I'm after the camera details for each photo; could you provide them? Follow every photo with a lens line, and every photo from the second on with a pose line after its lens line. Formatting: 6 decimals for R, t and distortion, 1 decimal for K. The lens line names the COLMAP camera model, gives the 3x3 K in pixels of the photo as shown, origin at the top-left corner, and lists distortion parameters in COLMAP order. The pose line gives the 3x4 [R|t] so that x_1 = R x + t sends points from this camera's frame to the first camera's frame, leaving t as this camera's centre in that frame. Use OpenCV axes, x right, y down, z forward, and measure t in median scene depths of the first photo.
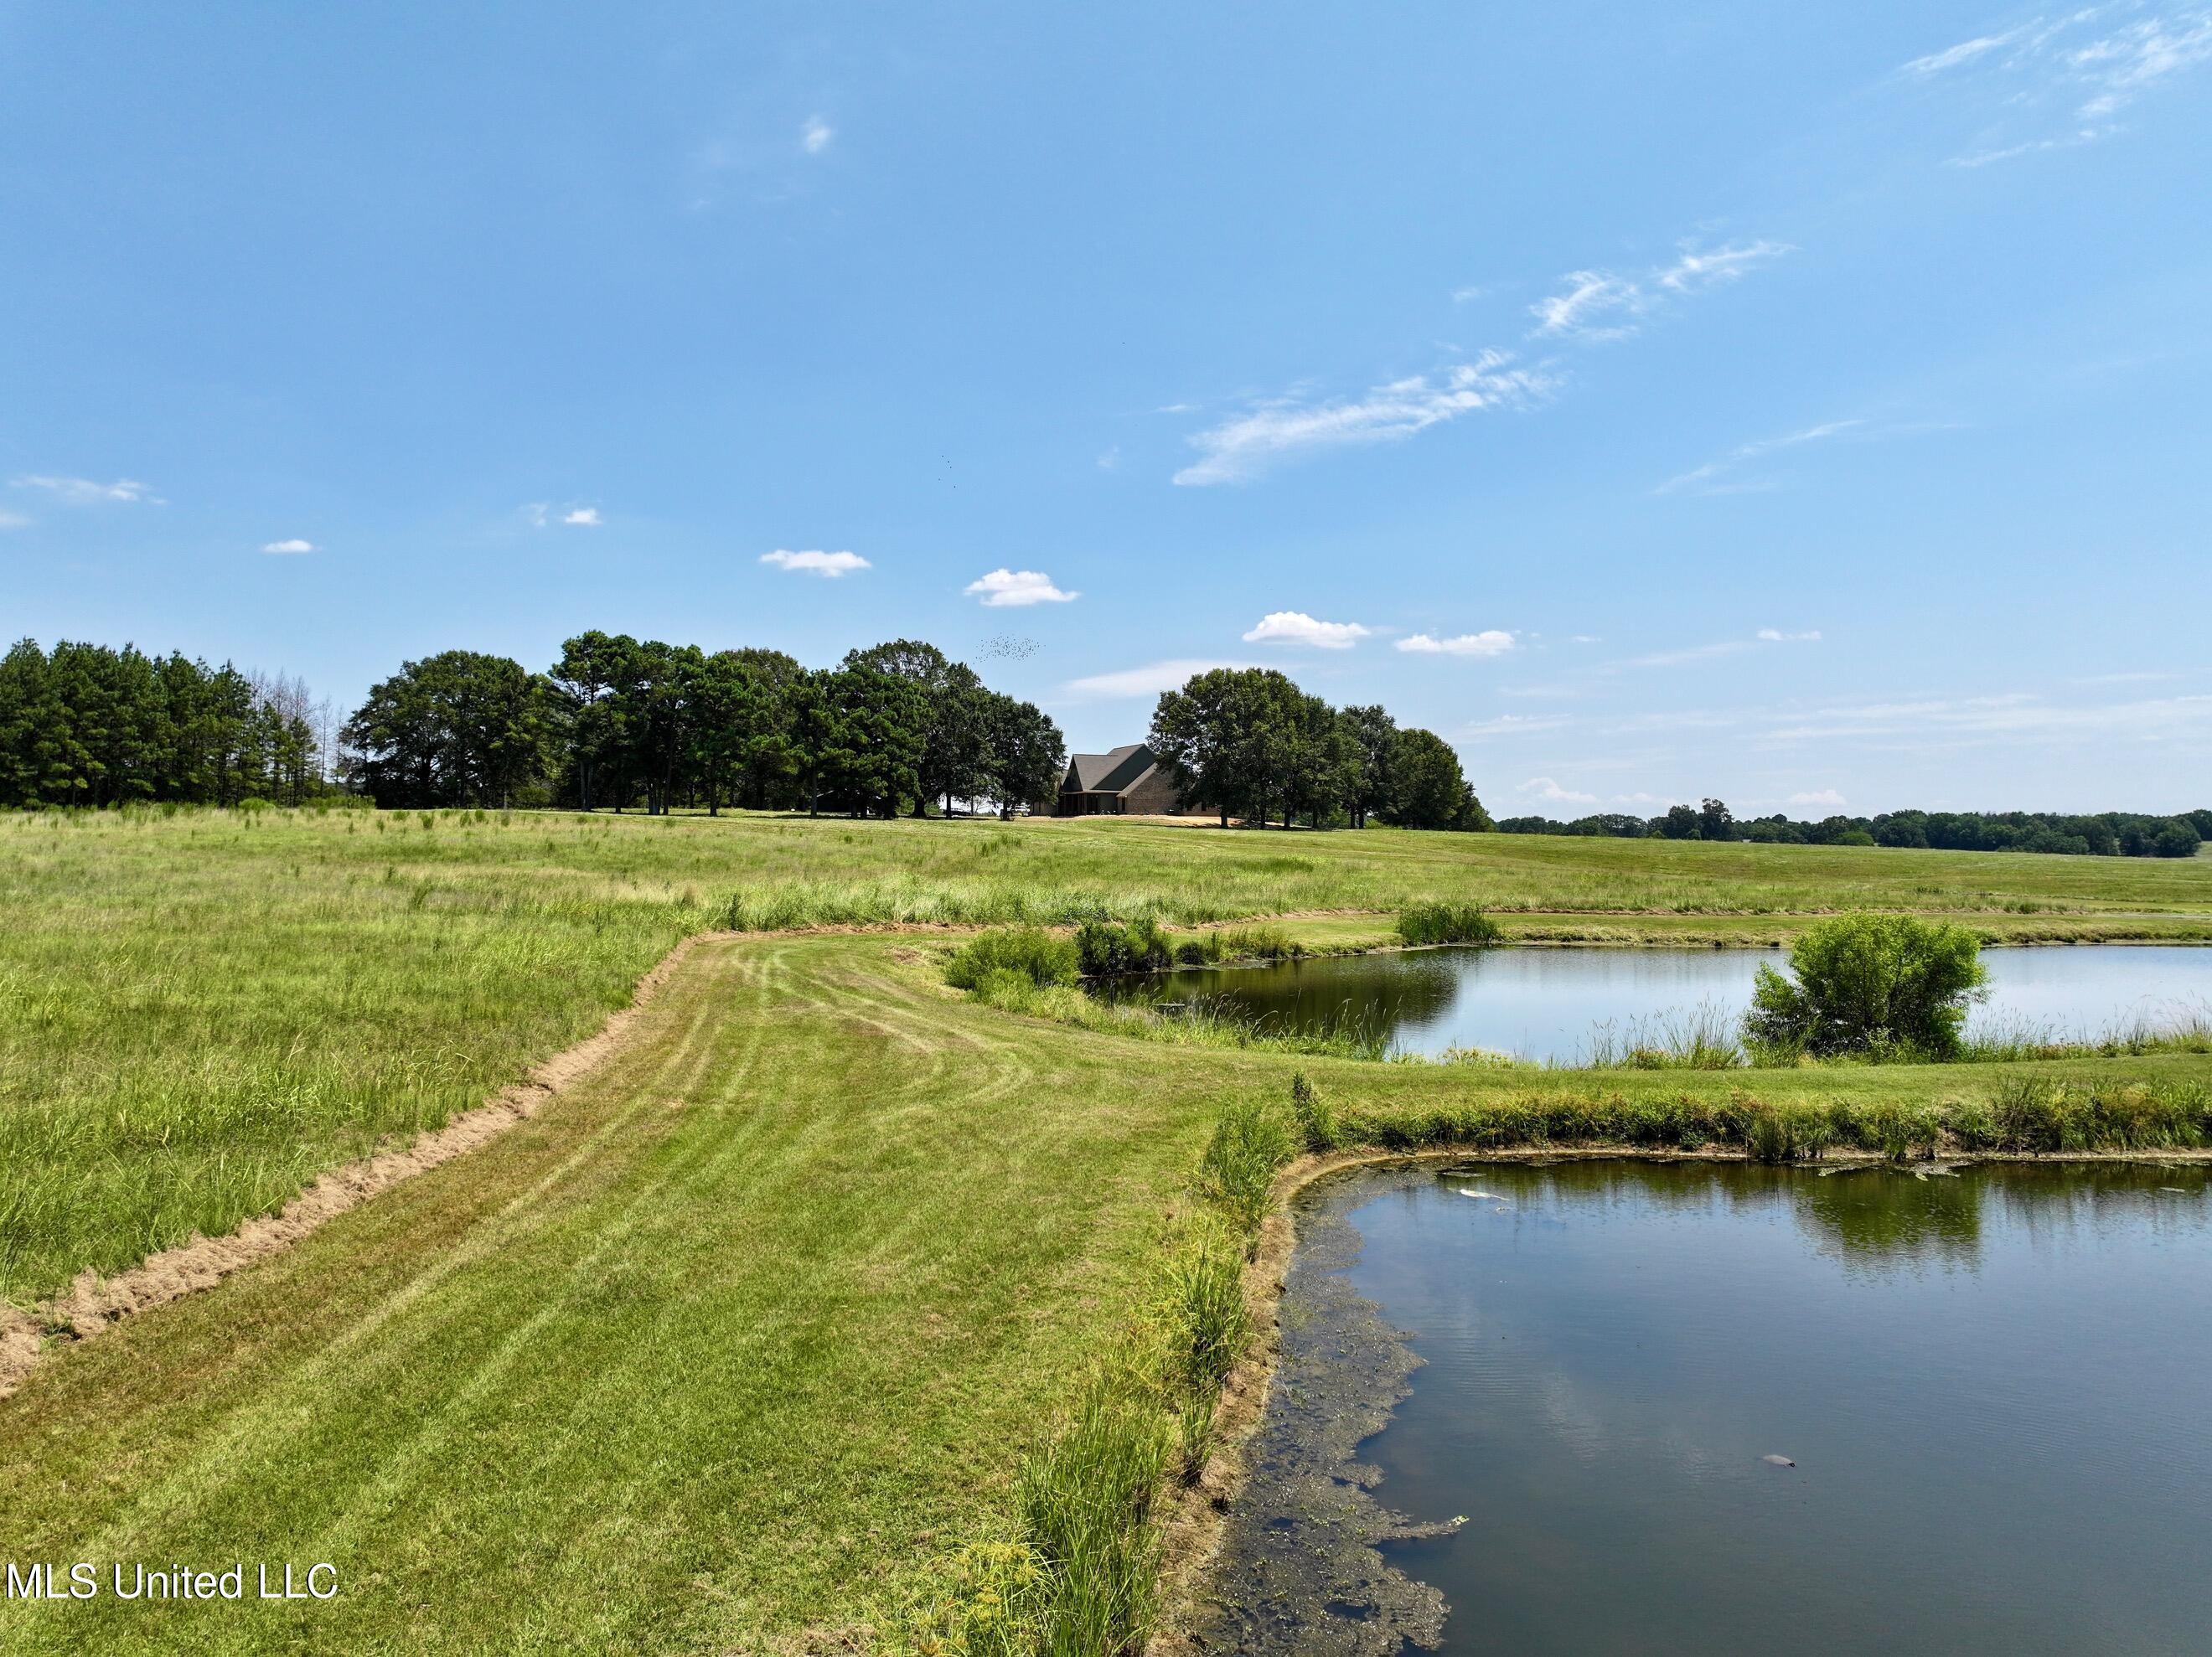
lens RADIAL K [[1547.7, 0, 1115.2], [0, 1547.7, 829.2], [0, 0, 1]] dist [-0.000092, 0.012704]
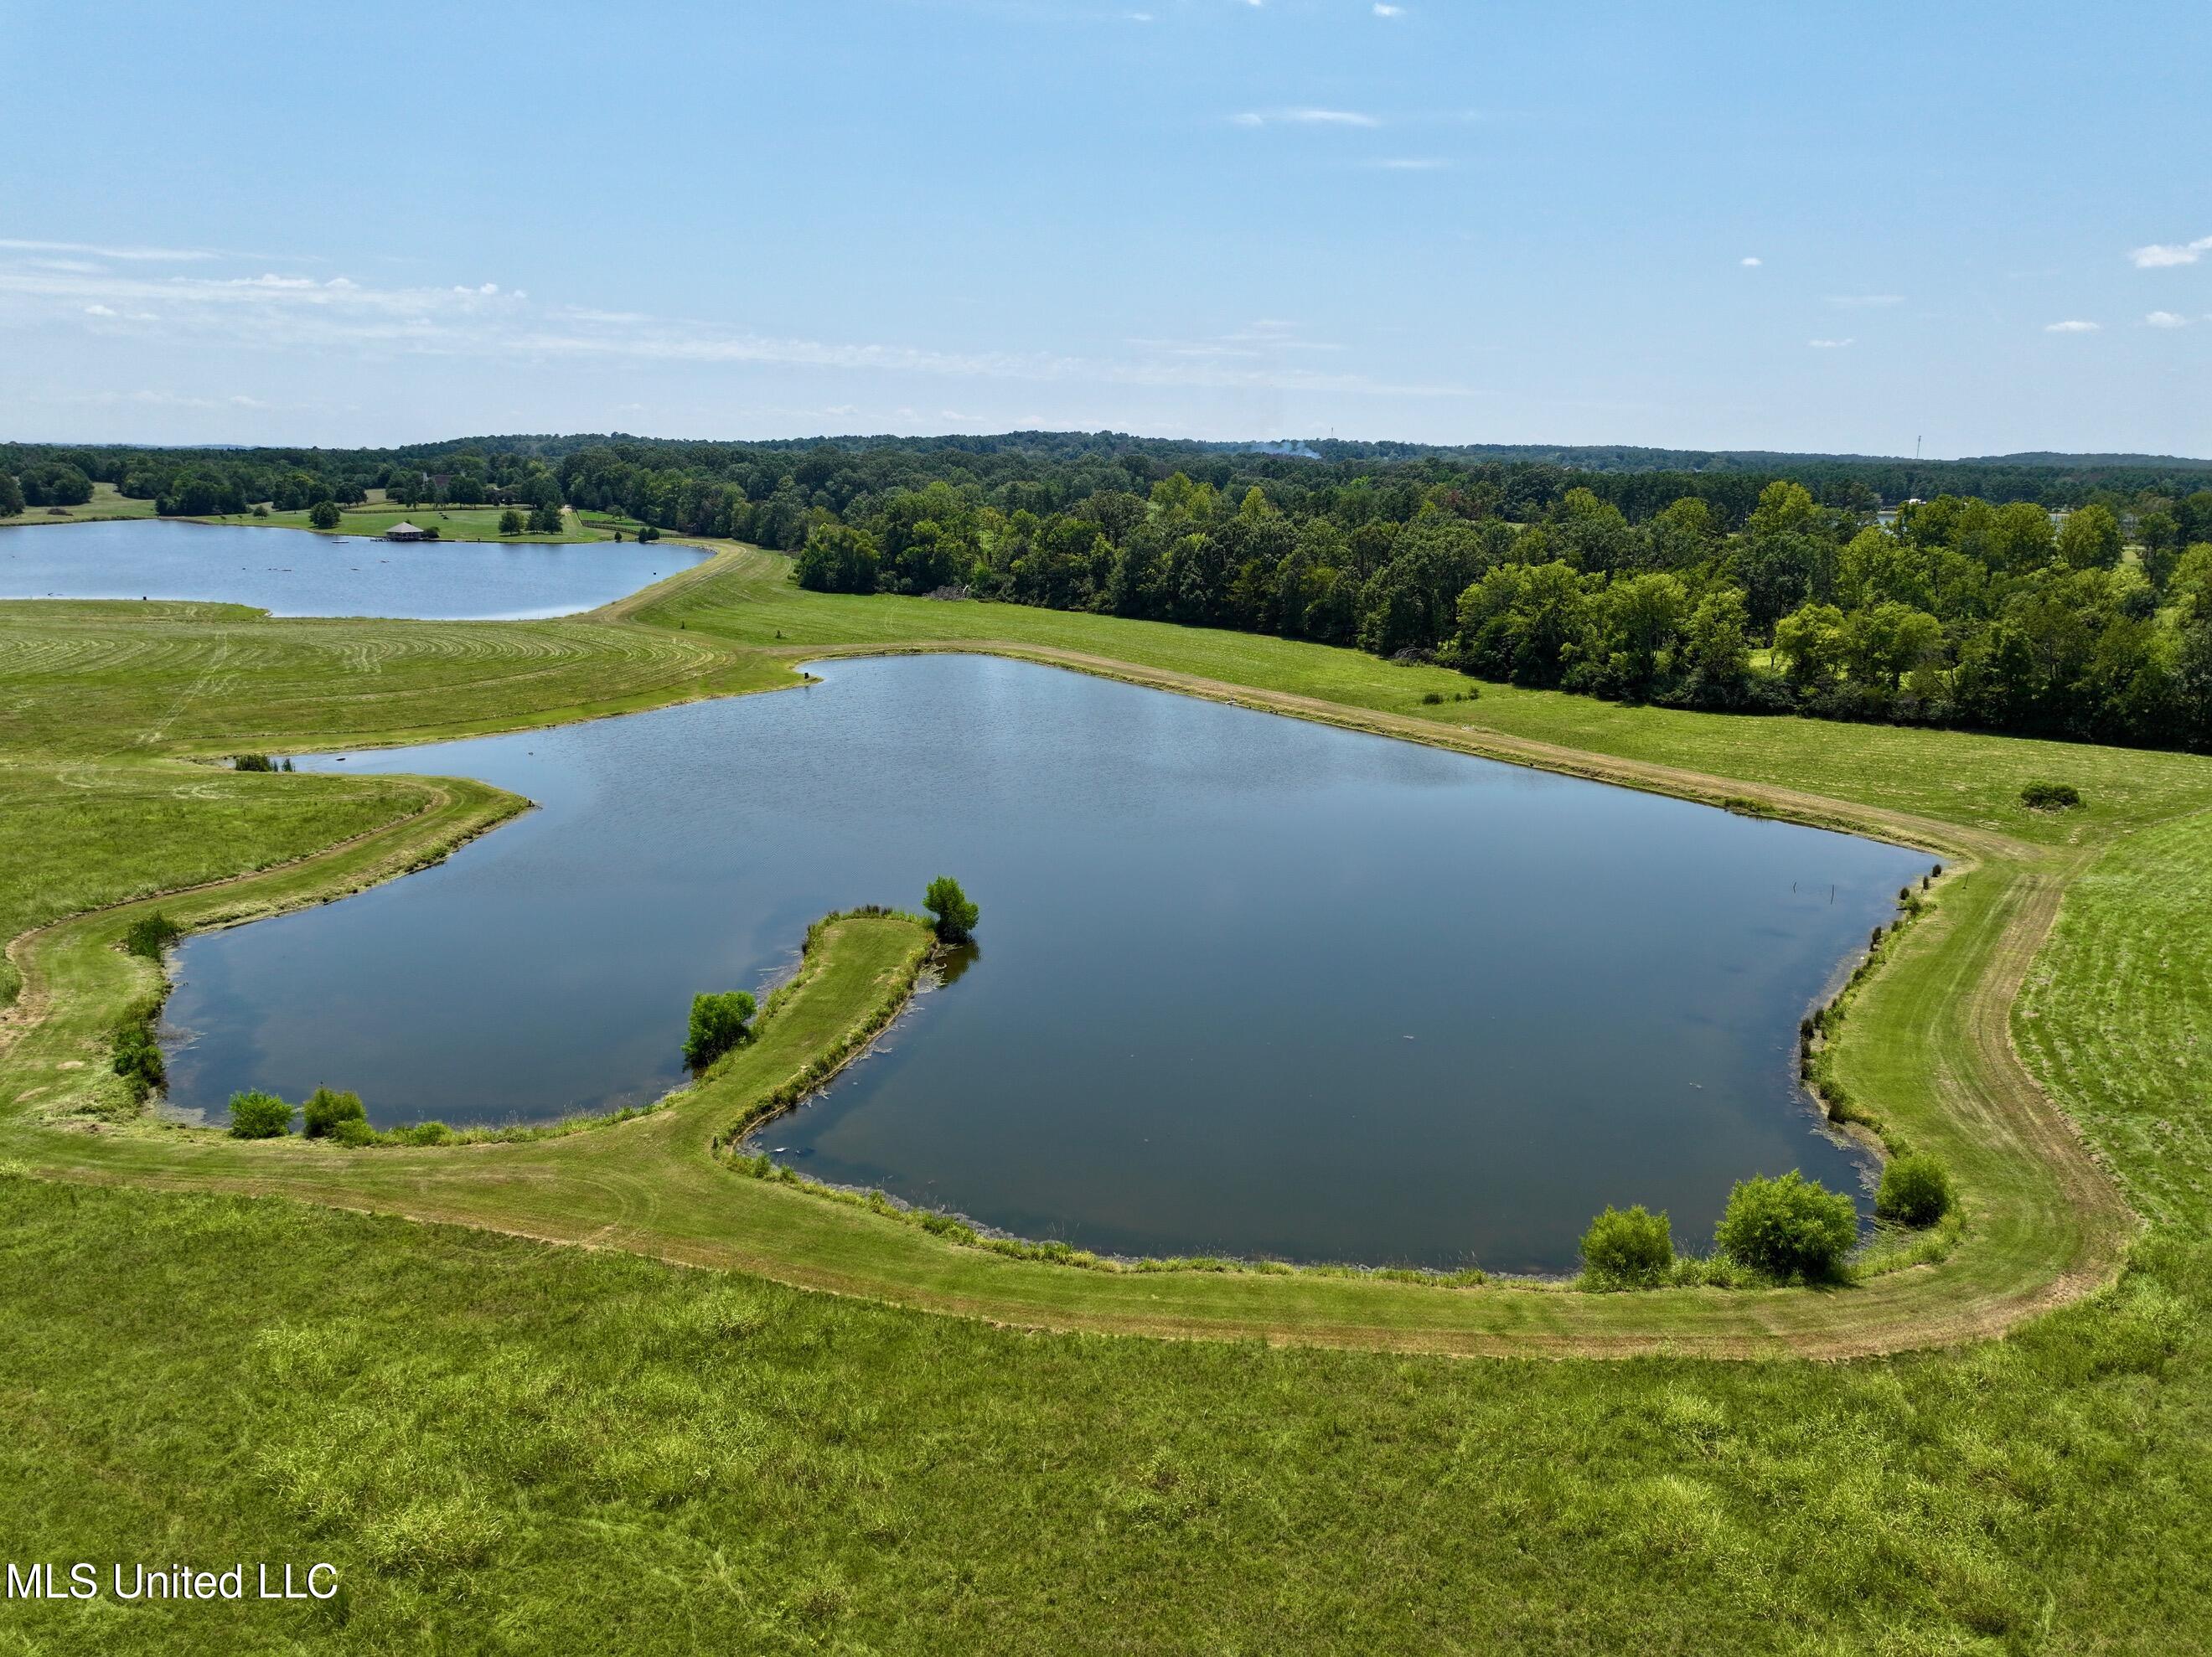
lens RADIAL K [[1559.2, 0, 1118.9], [0, 1559.2, 794.3], [0, 0, 1]] dist [-0.017357, 0.032196]
pose [[0.343975, -0.197191, 0.918040, -0.311181], [-0.025679, 0.975359, 0.219124, -0.162468], [-0.938628, -0.098947, 0.330436, -0.103890]]
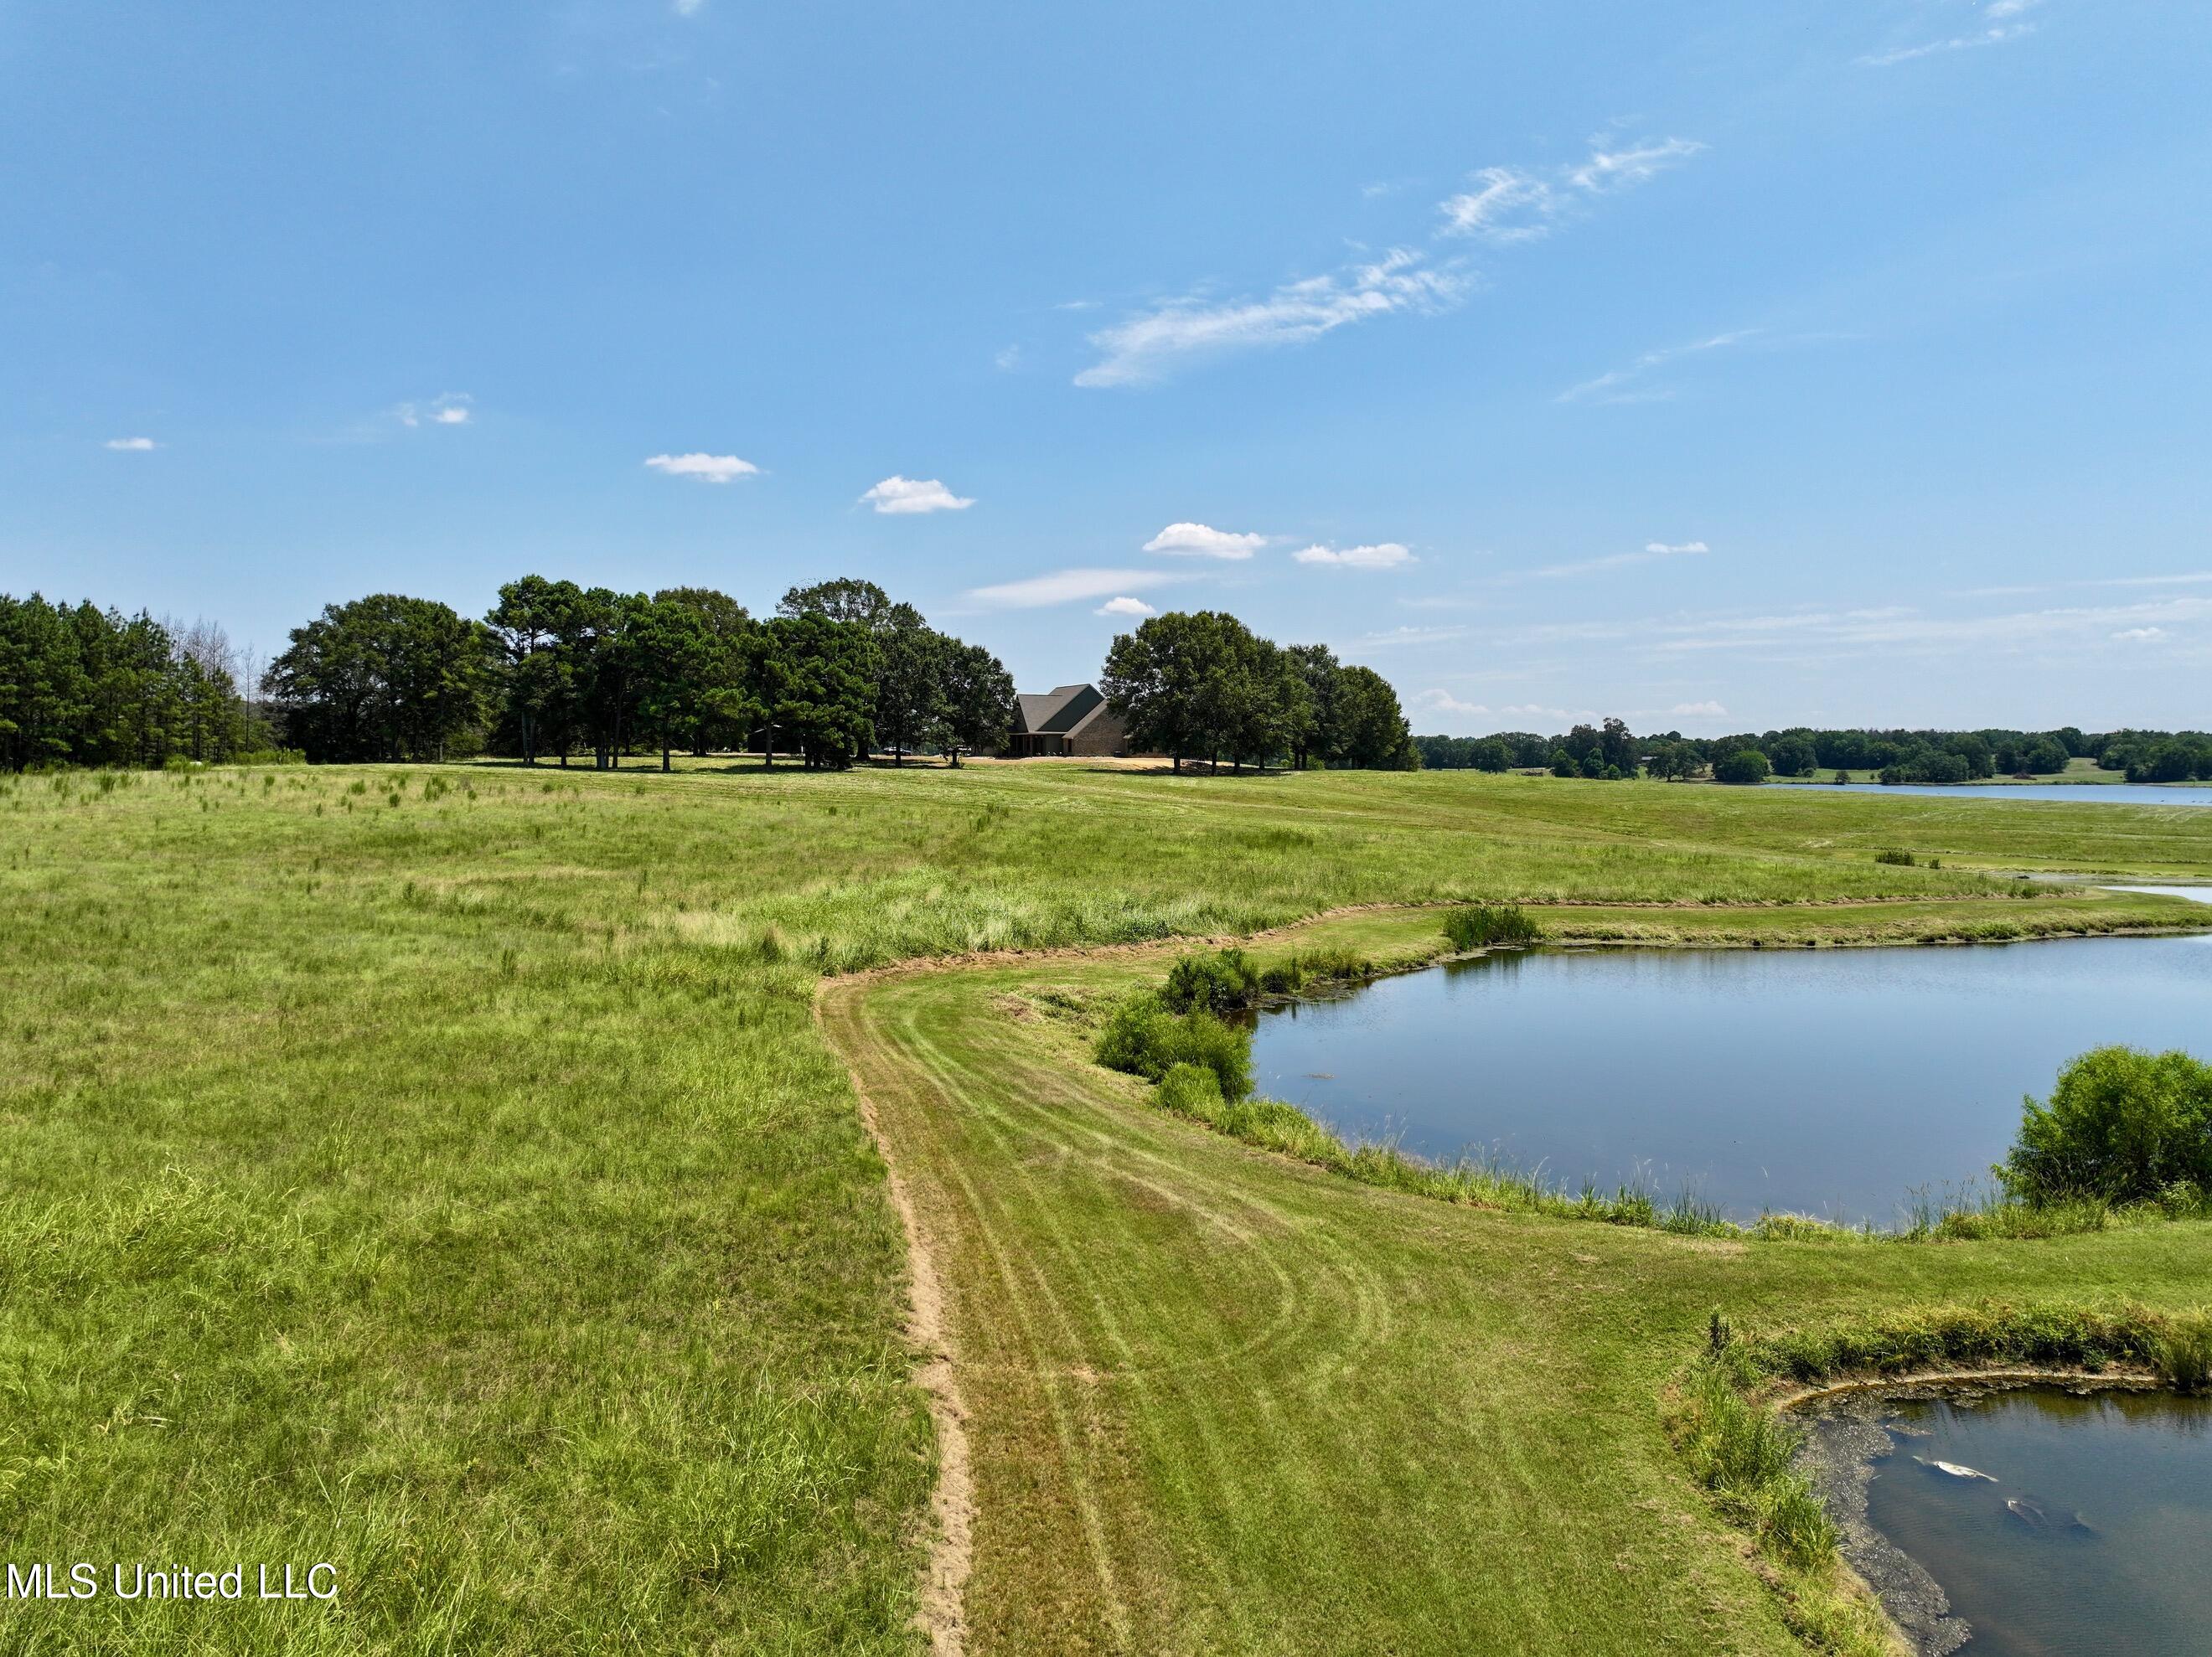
lens RADIAL K [[1547.7, 0, 1115.2], [0, 1547.7, 829.2], [0, 0, 1]] dist [-0.000092, 0.012704]
pose [[0.997794, -0.006043, 0.066103, -0.039421], [0.002245, 0.998350, 0.057380, -0.024584], [-0.066341, -0.057105, 0.996162, 0.010558]]
